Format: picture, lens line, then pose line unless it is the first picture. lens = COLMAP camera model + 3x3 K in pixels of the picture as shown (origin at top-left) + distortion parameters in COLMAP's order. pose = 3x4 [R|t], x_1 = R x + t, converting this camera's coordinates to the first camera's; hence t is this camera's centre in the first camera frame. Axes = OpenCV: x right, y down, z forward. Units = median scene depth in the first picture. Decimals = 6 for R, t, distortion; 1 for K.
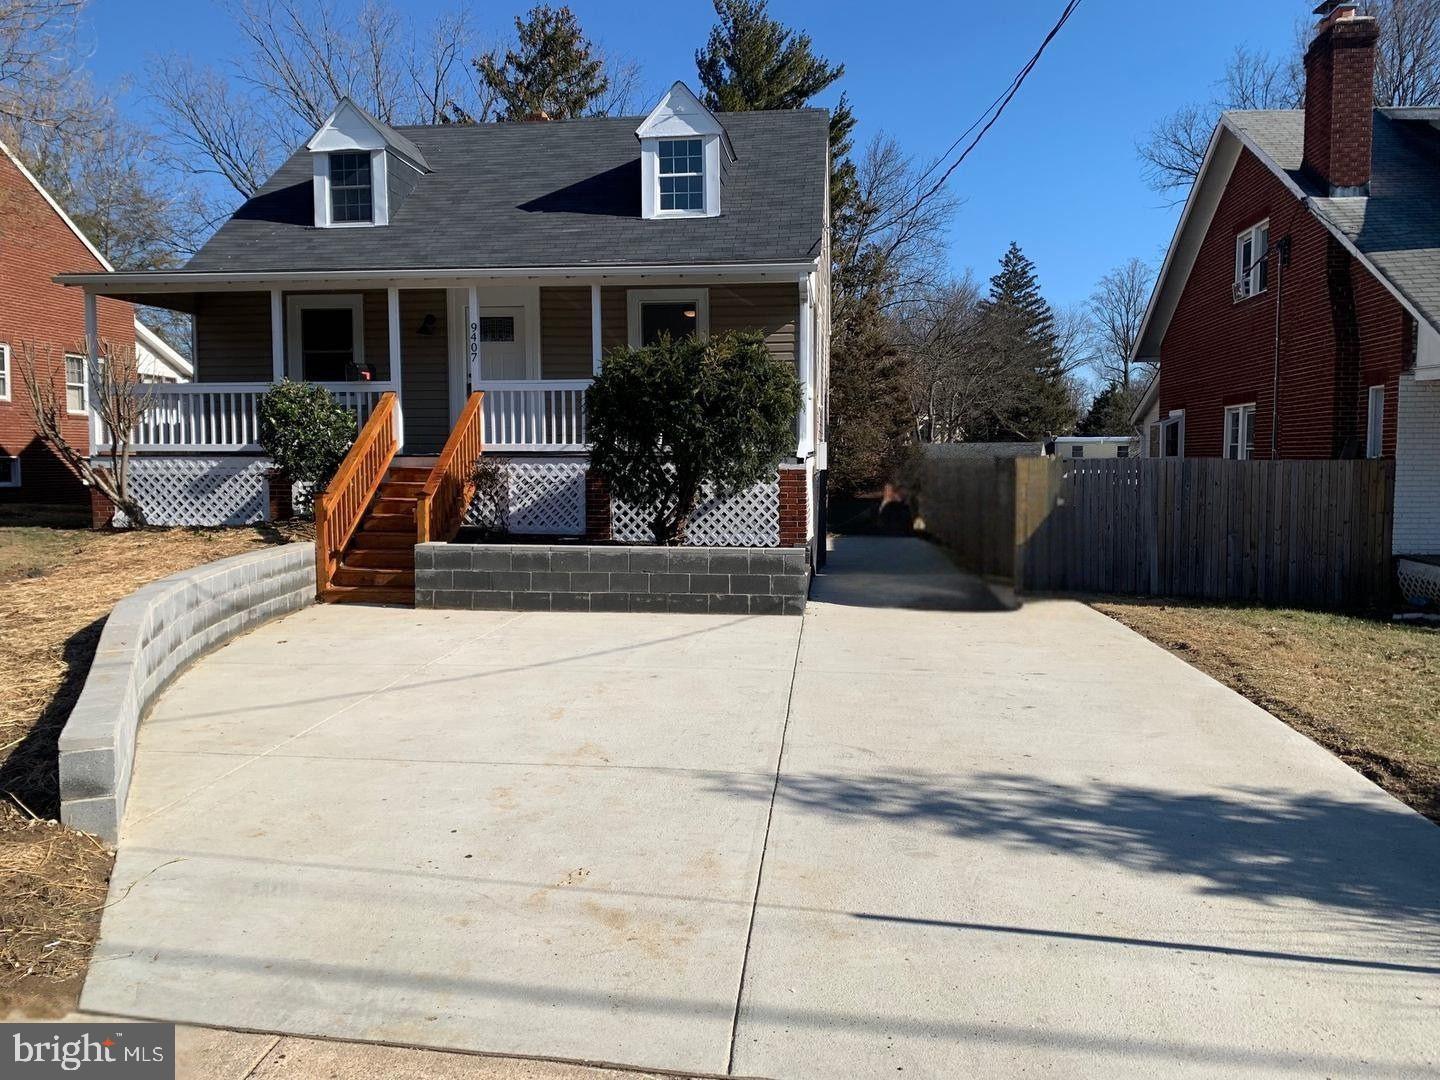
lens RADIAL K [[1101.0, 0, 727.4], [0, 1101.0, 543.8], [0, 0, 1]] dist [0.039459, -0.037255]
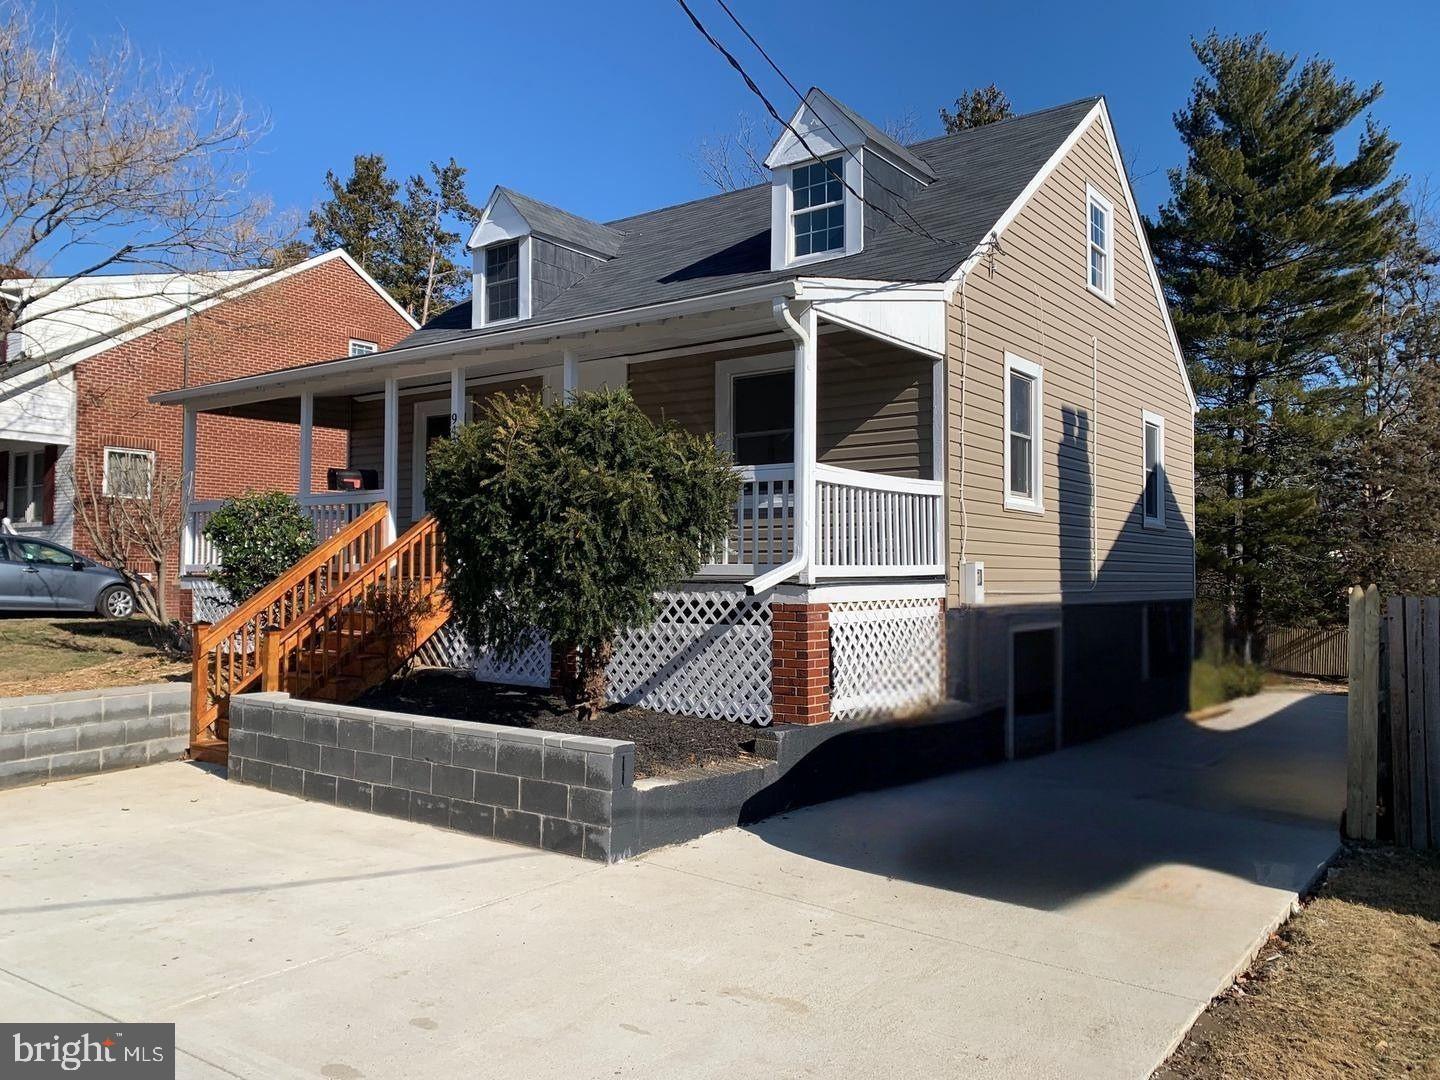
lens RADIAL K [[1101.0, 0, 720.6], [0, 1101.0, 533.9], [0, 0, 1]] dist [0.039459, -0.037255]
pose [[0.861601, -0.011314, -0.507460, 0.279431], [-0.047170, 0.993641, -0.102242, -0.033311], [0.505389, 0.112029, 0.855588, 0.348794]]
